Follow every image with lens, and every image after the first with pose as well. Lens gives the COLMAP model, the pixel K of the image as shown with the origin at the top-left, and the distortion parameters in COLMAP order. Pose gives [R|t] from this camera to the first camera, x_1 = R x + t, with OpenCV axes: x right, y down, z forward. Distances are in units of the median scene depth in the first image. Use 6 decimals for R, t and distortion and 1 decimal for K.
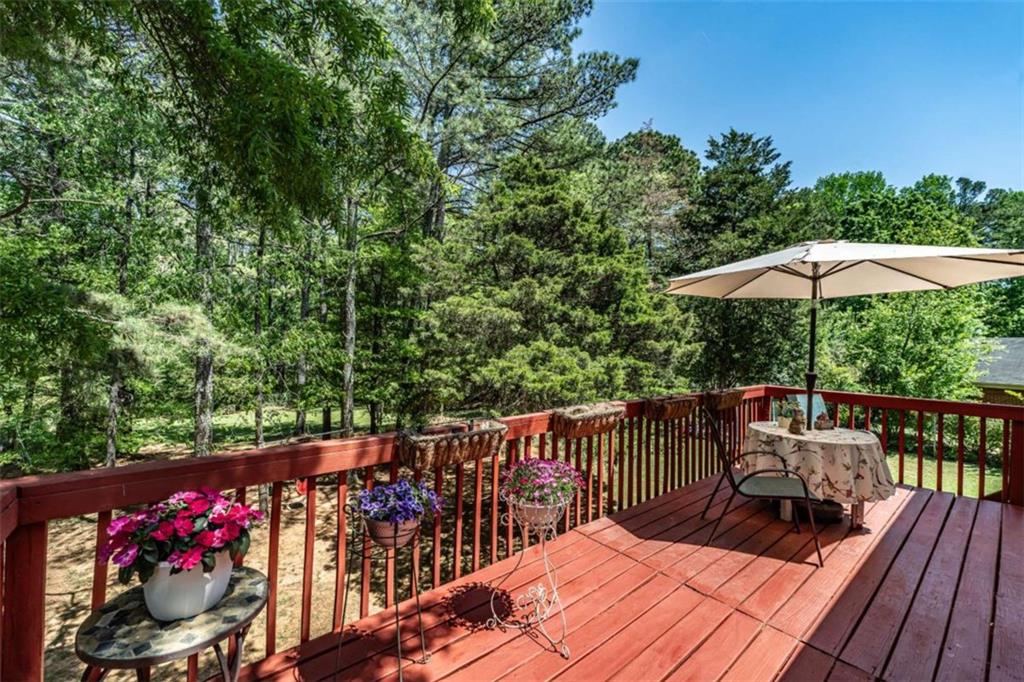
lens RADIAL K [[404.9, 0, 507.6], [0, 404.9, 345.7], [0, 0, 1]] dist [-0.000902, -0.000159]
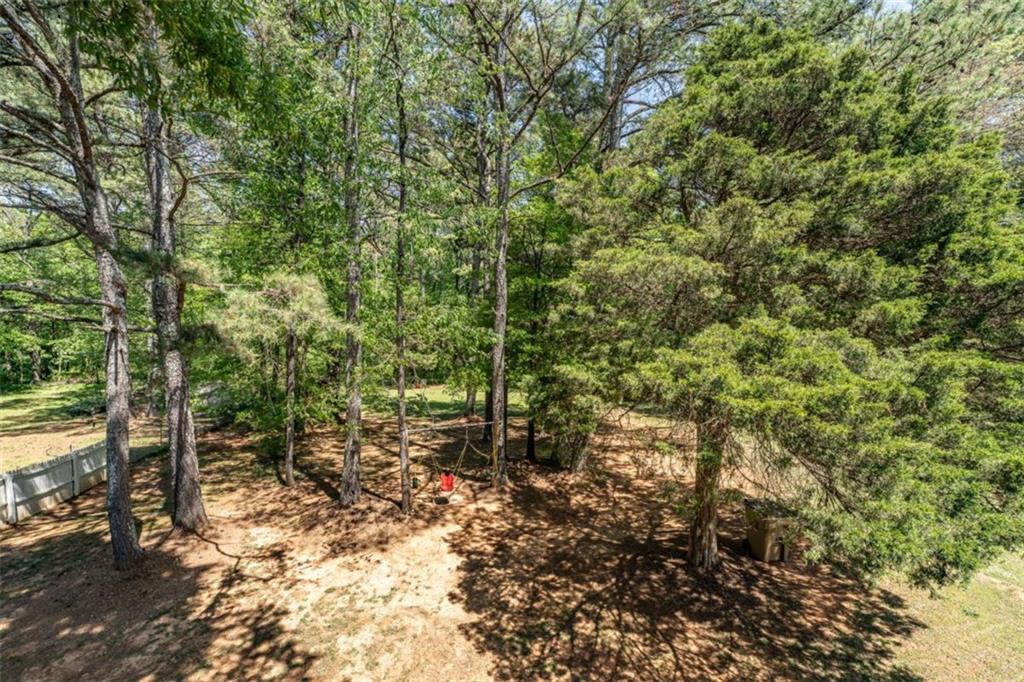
lens RADIAL K [[434.0, 0, 511.2], [0, 434.0, 344.3], [0, 0, 1]] dist [0.000328, -0.000731]
pose [[0.907313, 0.028511, -0.419489, 0.020477], [-0.011315, 0.998993, 0.043424, 0.002652], [0.420304, -0.034652, 0.906721, 0.303865]]
